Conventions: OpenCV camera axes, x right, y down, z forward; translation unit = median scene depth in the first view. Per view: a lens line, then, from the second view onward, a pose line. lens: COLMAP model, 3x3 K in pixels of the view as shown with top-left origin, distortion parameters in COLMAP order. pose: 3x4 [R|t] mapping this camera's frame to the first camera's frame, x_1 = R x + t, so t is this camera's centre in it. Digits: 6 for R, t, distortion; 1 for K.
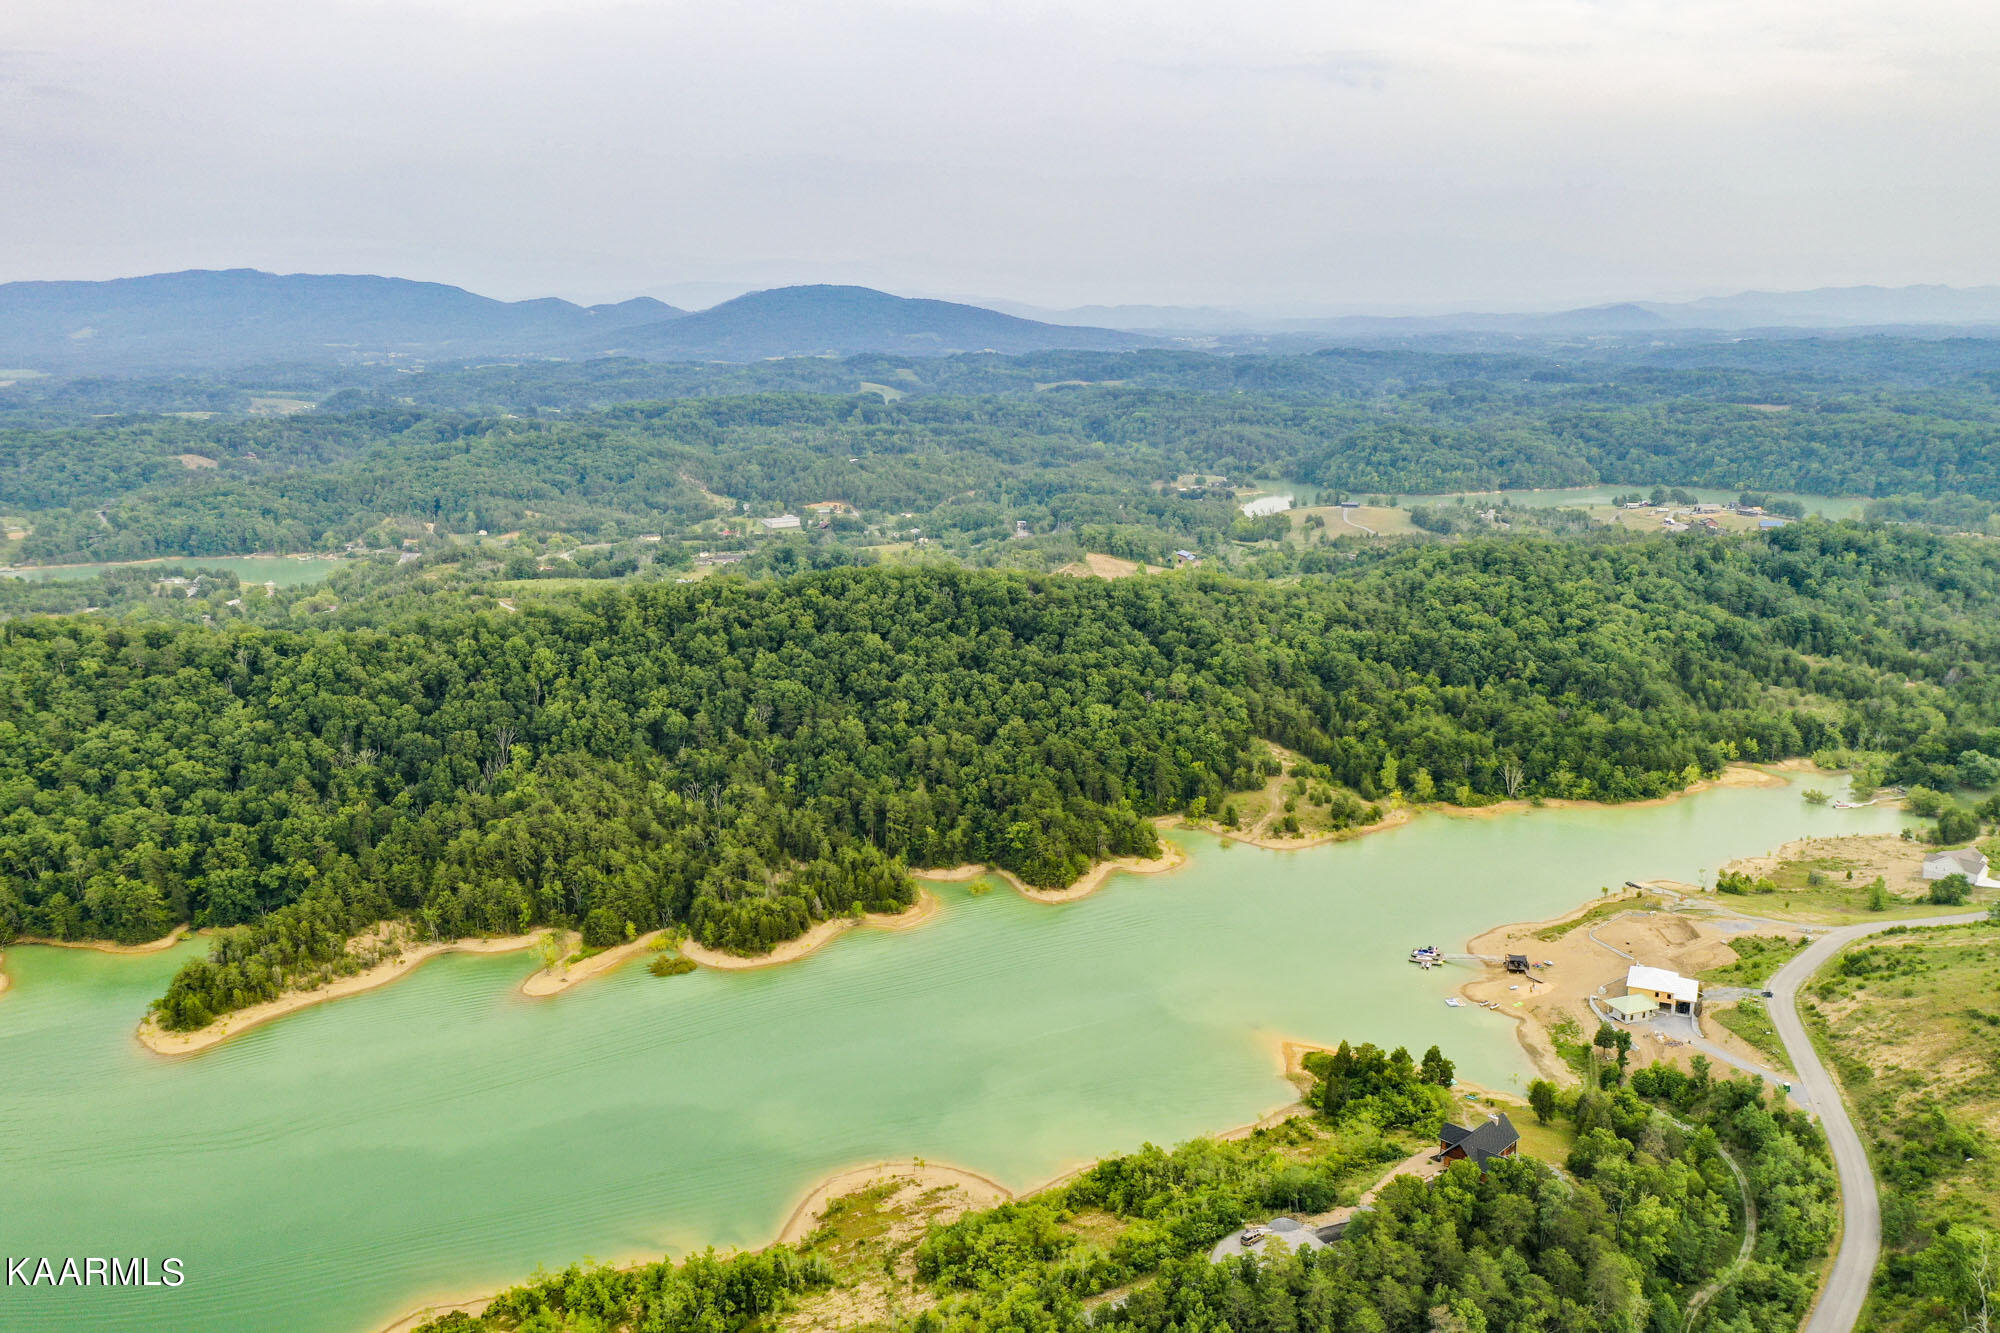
lens RADIAL K [[1563.3, 0, 998.1], [0, 1563.3, 669.9], [0, 0, 1]] dist [-0.007818, -0.001965]
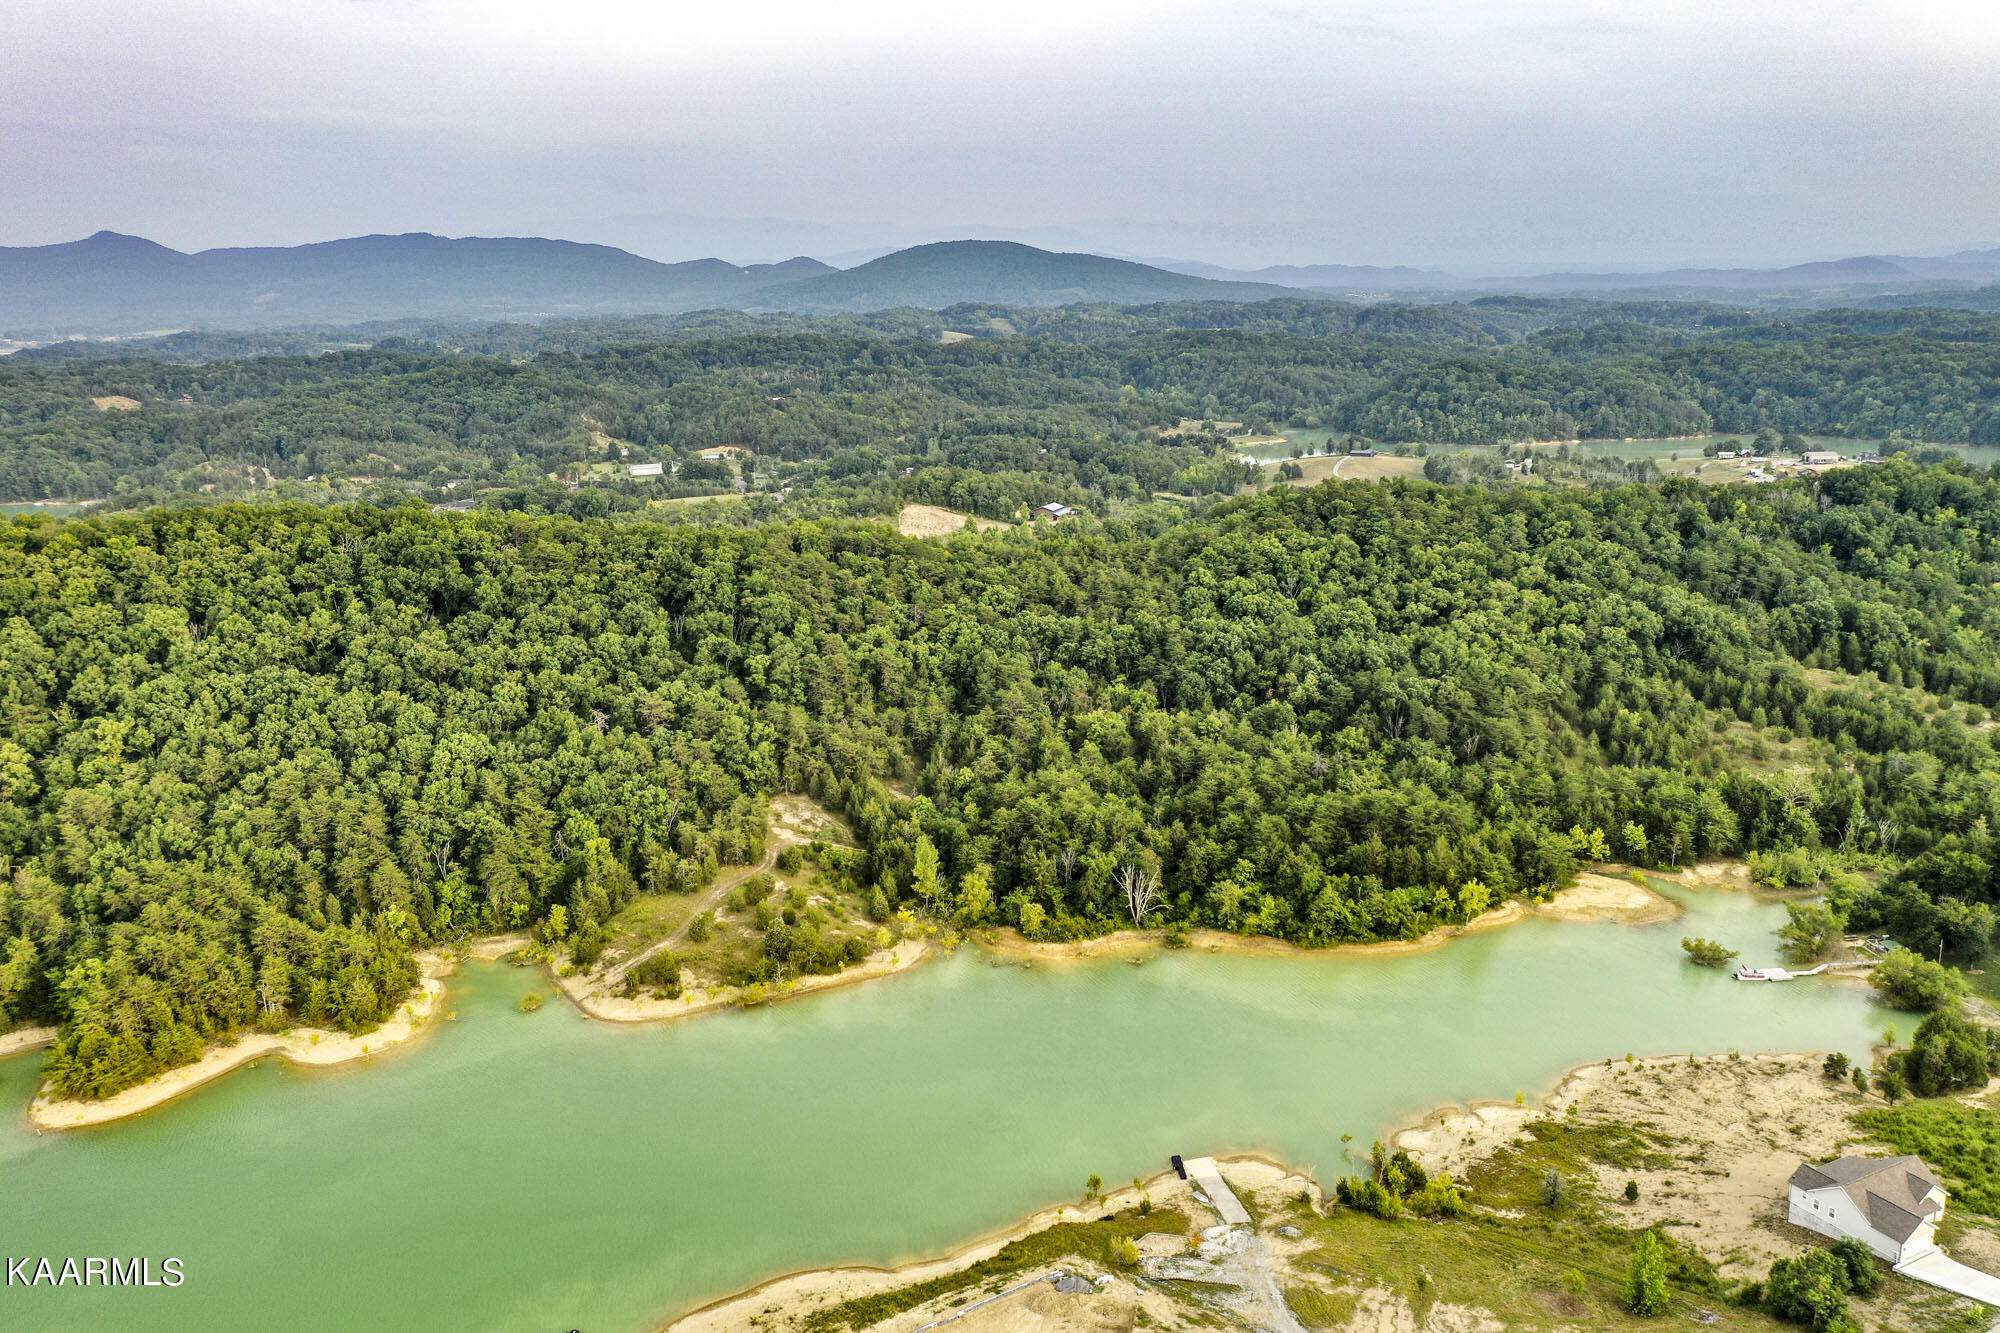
lens RADIAL K [[1563.3, 0, 998.1], [0, 1563.3, 669.9], [0, 0, 1]] dist [-0.007818, -0.001965]
pose [[0.991470, 0.023918, -0.128121, 0.321431], [-0.021461, 0.999559, 0.020520, -0.017601], [0.128555, -0.017595, 0.991546, 0.410185]]
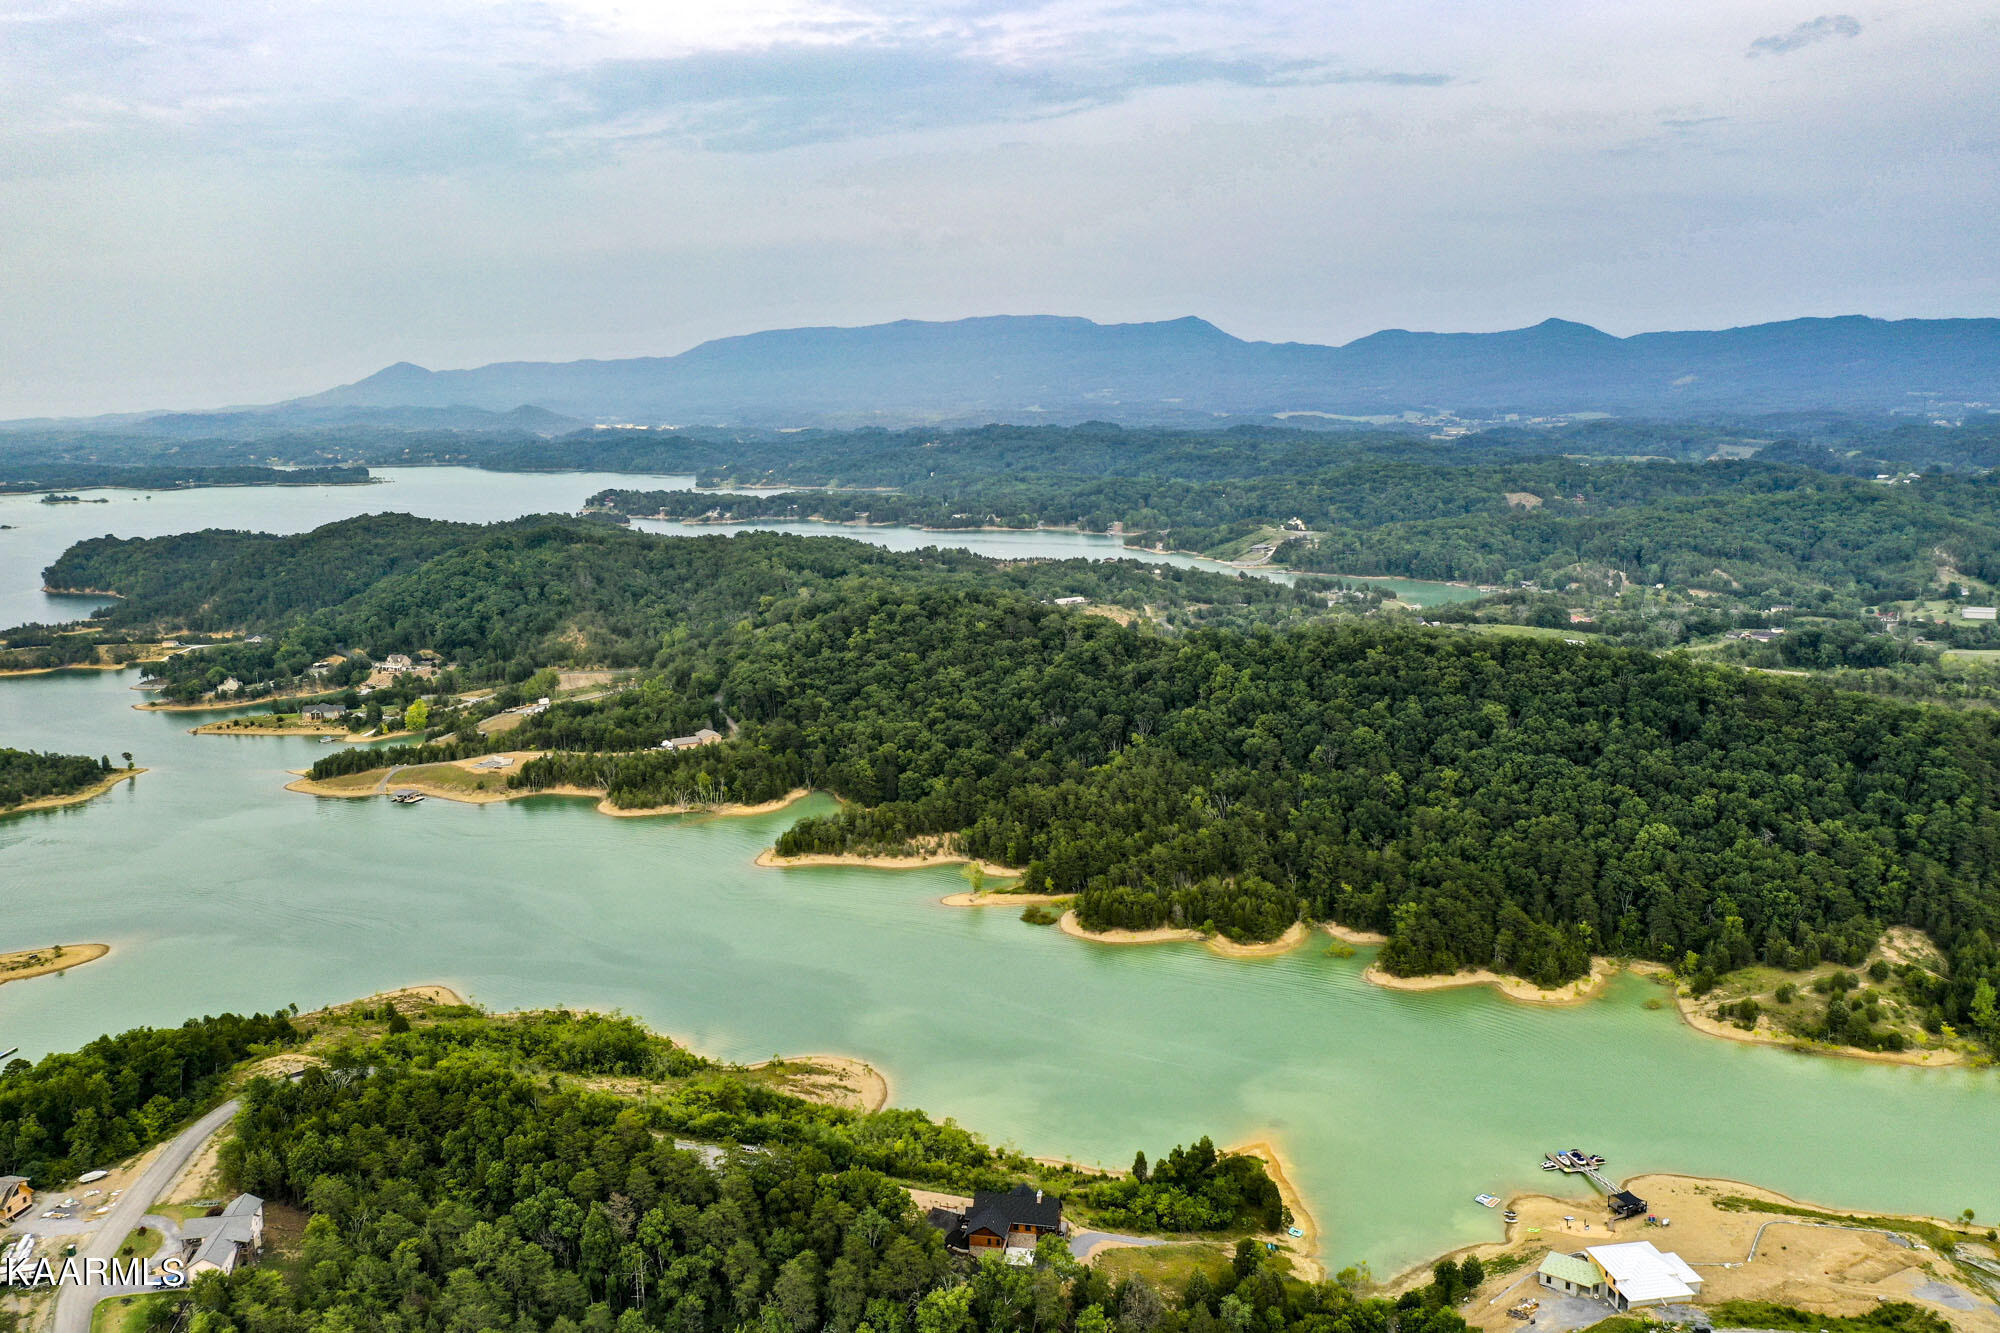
lens RADIAL K [[1563.3, 0, 998.1], [0, 1563.3, 669.9], [0, 0, 1]] dist [-0.007818, -0.001965]
pose [[0.564478, 0.152257, -0.811285, 0.515357], [-0.174944, 0.982581, 0.062682, -0.049050], [0.806697, 0.106547, 0.581282, 0.175706]]
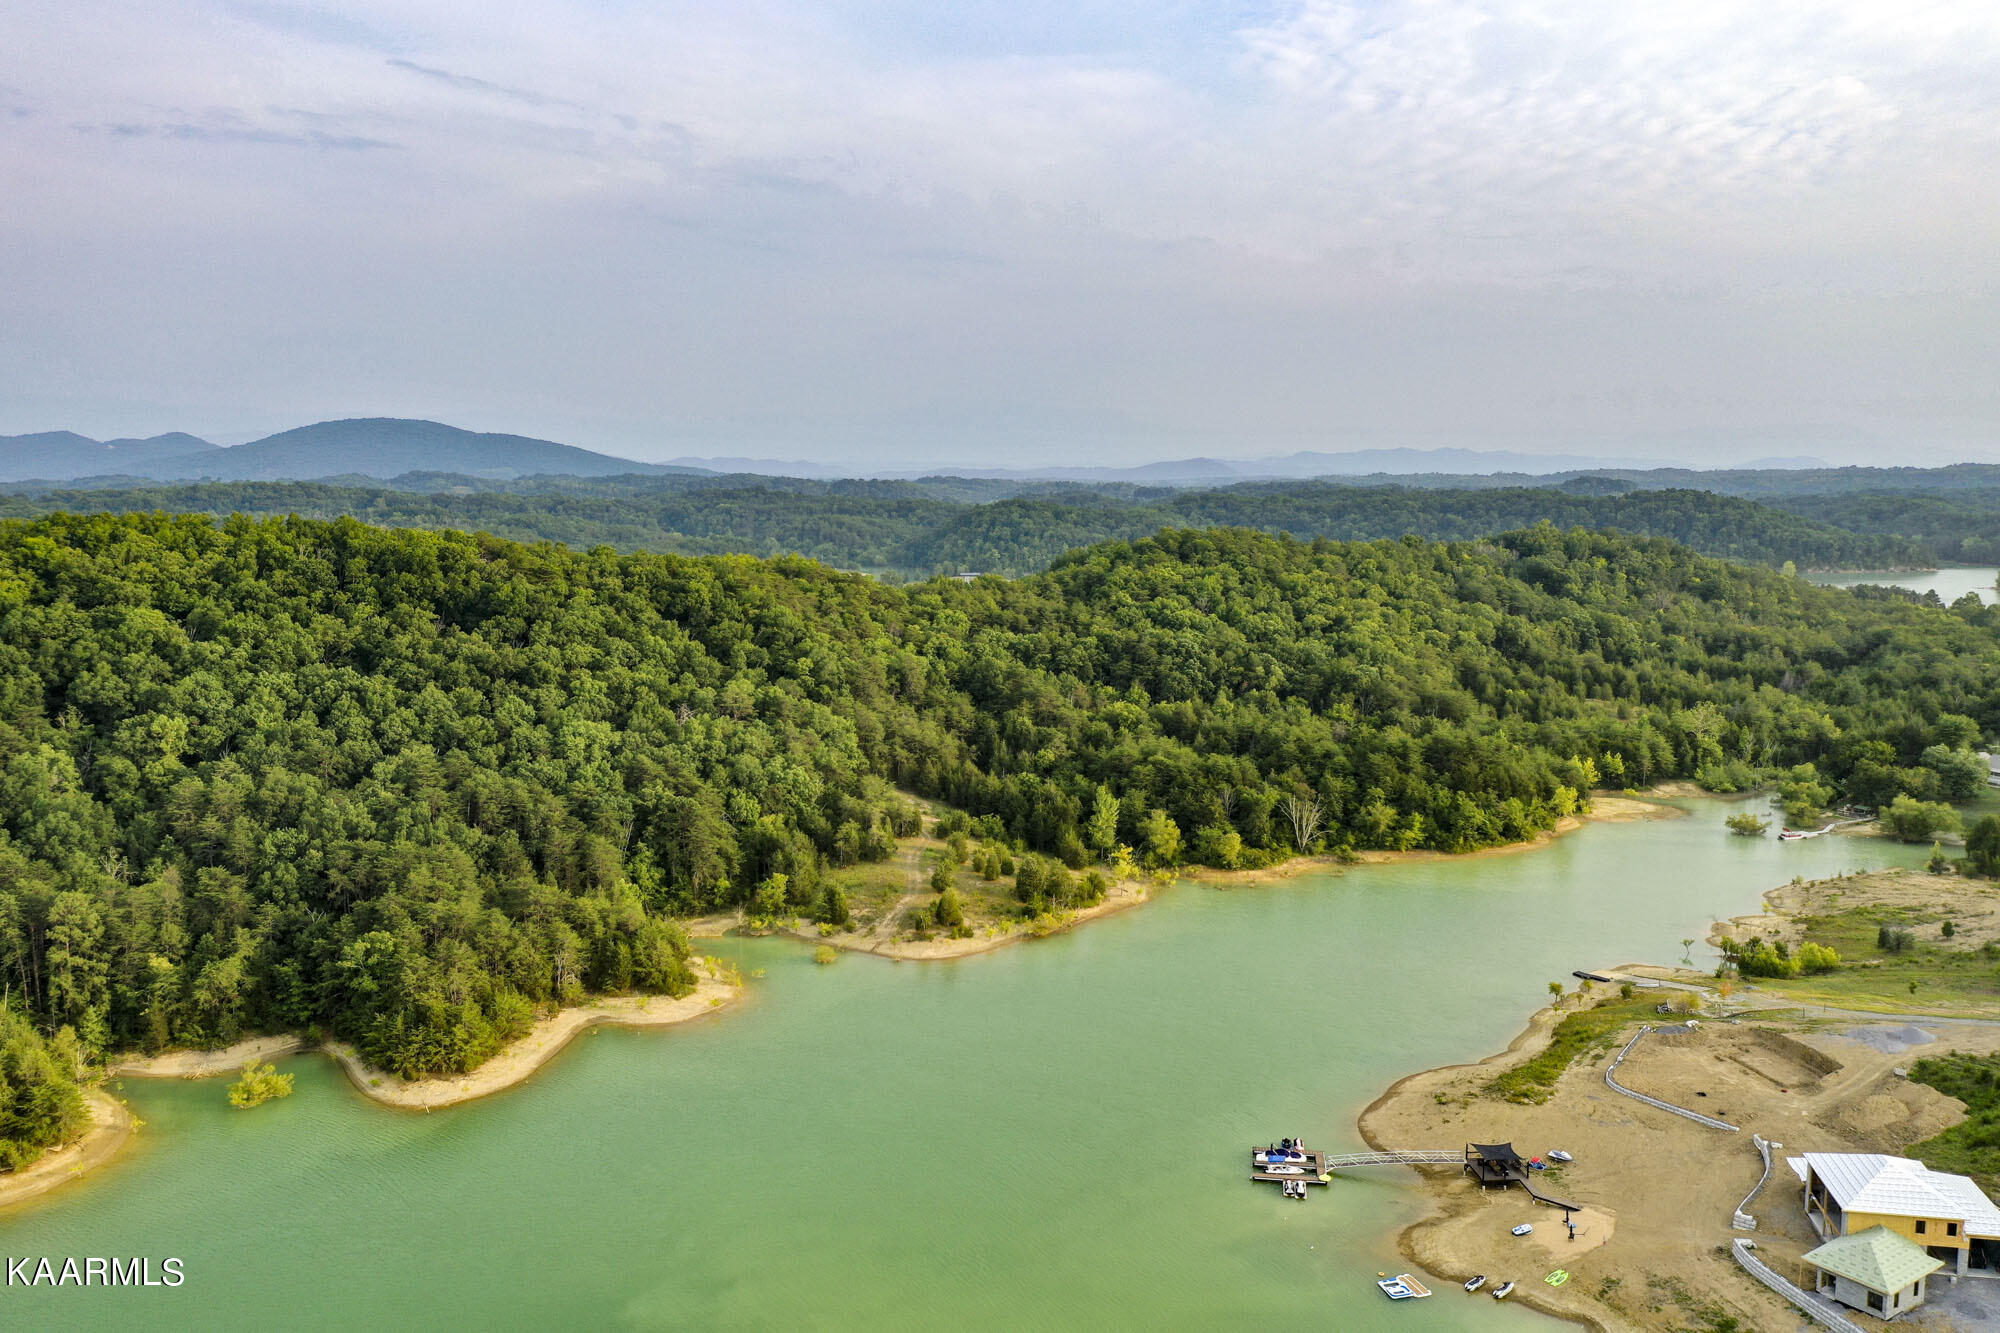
lens RADIAL K [[1563.3, 0, 998.1], [0, 1563.3, 669.9], [0, 0, 1]] dist [-0.007818, -0.001965]
pose [[0.968618, -0.020606, 0.247698, 0.064784], [0.045835, 0.994275, -0.096524, 0.059779], [-0.244290, 0.104848, 0.964017, 0.413310]]
